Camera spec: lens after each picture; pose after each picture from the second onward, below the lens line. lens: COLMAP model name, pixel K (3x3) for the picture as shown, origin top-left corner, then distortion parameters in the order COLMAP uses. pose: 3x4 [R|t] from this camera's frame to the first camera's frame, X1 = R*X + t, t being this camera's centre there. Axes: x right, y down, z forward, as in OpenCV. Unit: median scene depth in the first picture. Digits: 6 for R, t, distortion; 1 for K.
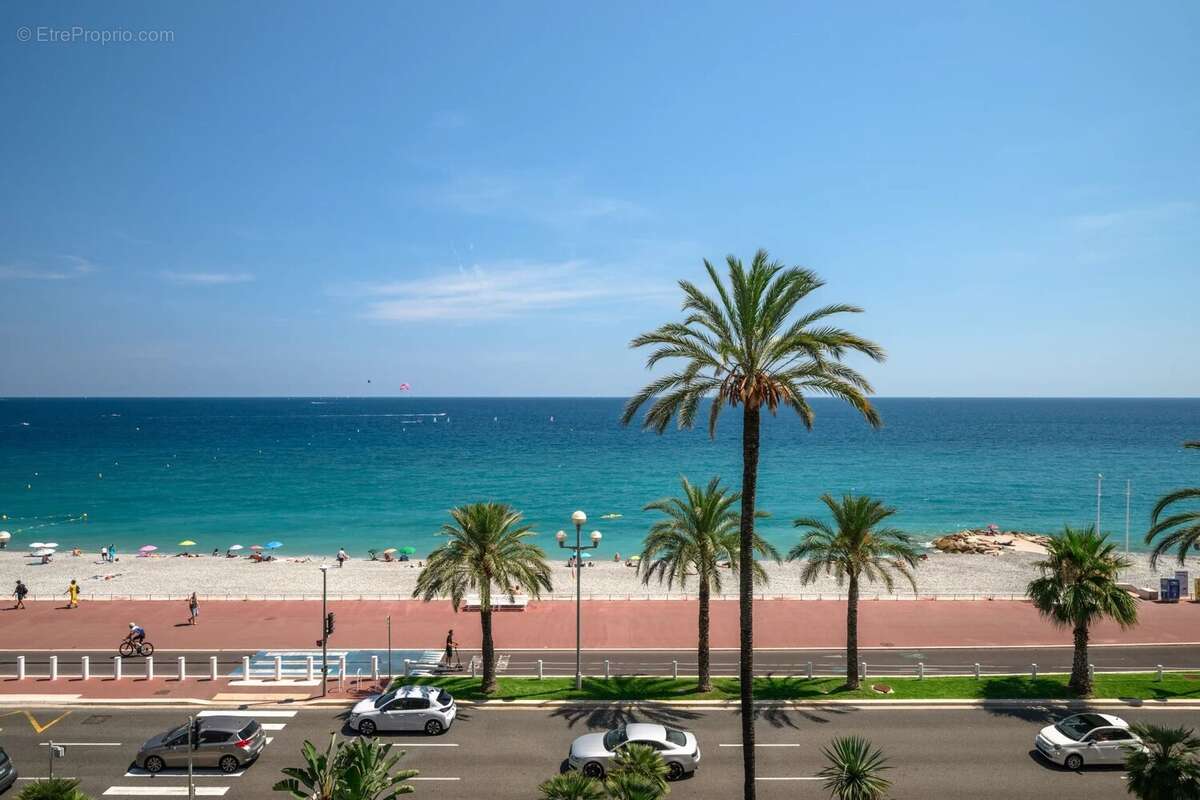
lens RADIAL K [[799.0, 0, 600.8], [0, 799.0, 396.1], [0, 0, 1]] dist [0.000923, -0.000158]
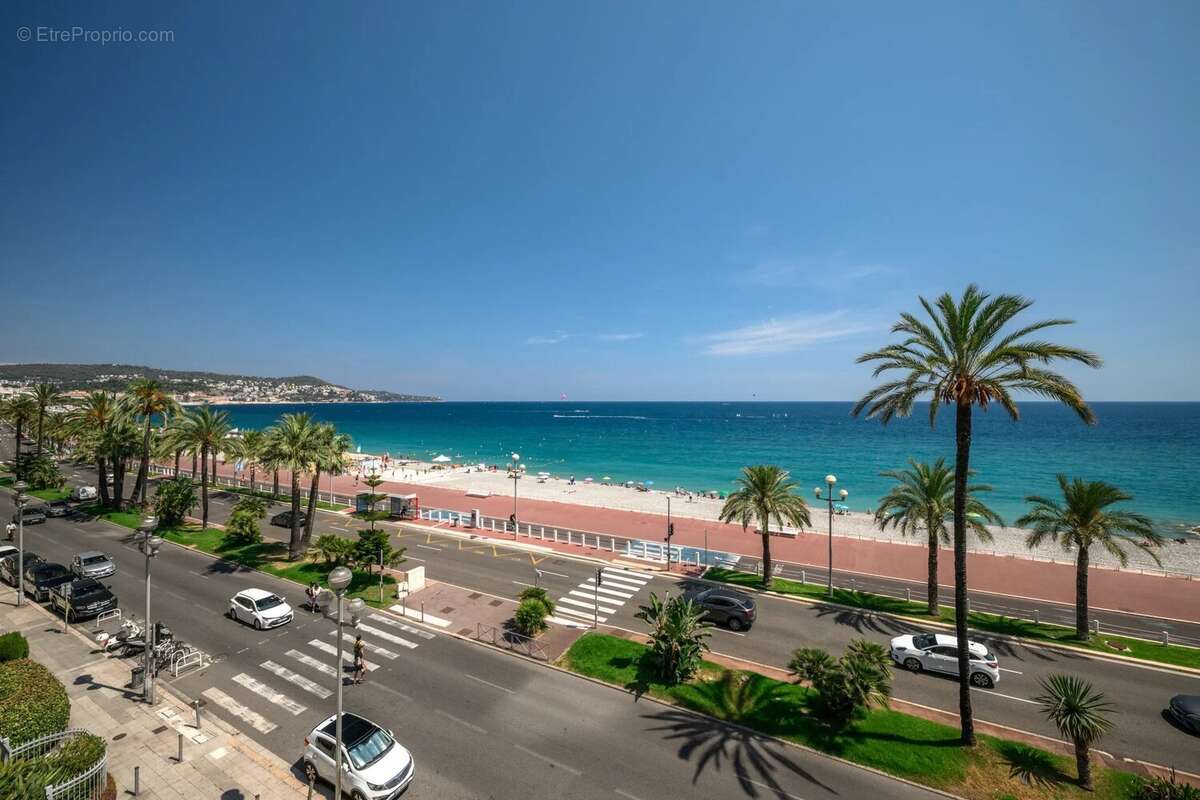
lens RADIAL K [[479.4, 0, 597.9], [0, 479.4, 397.8], [0, 0, 1]] dist [0.000277, 0.000269]
pose [[0.873962, -0.003604, -0.485981, 0.028810], [0.000599, 0.999980, -0.006338, 0.004880], [0.485994, 0.005248, 0.873946, 0.008297]]
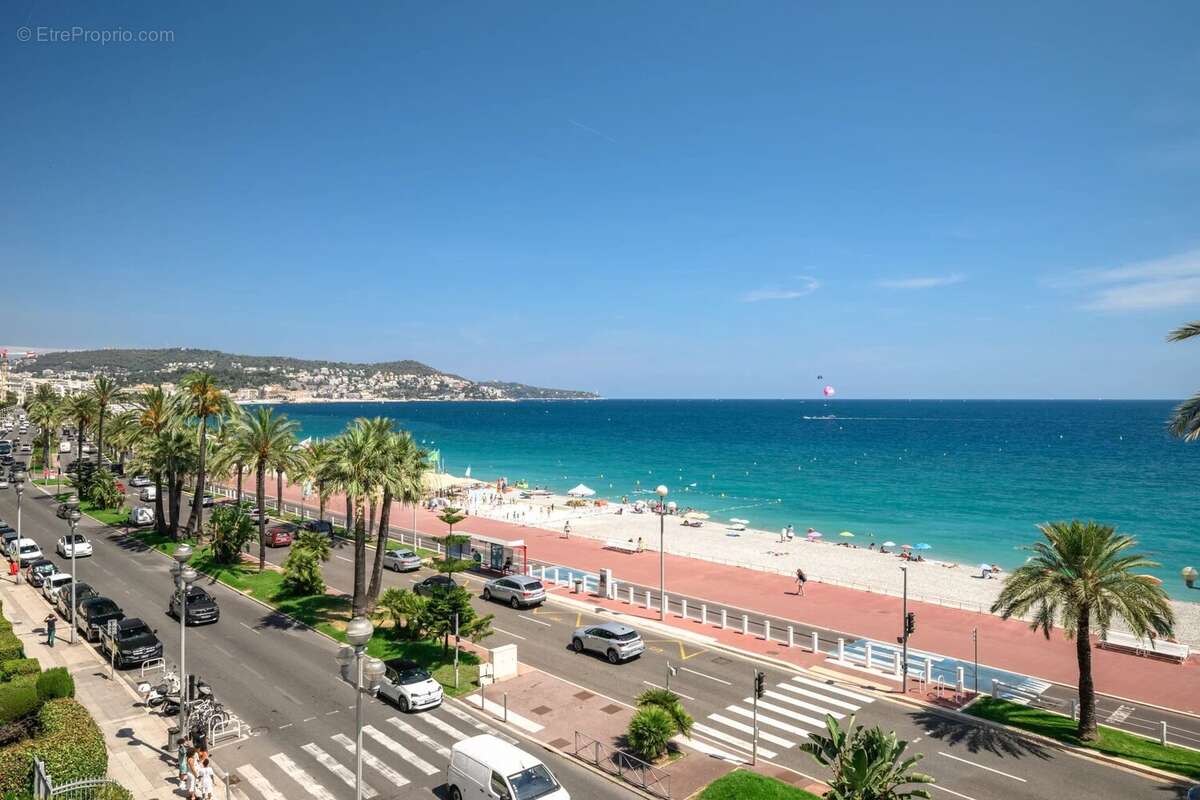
lens RADIAL K [[817.2, 0, 600.0], [0, 817.2, 400.0], [0, 0, 1]] dist [-0.000347, 0.001337]
pose [[0.677055, 0.002551, -0.735928, 0.155459], [-0.001029, 0.999996, 0.002520, -0.000480], [0.735932, -0.000948, 0.677055, 0.008791]]
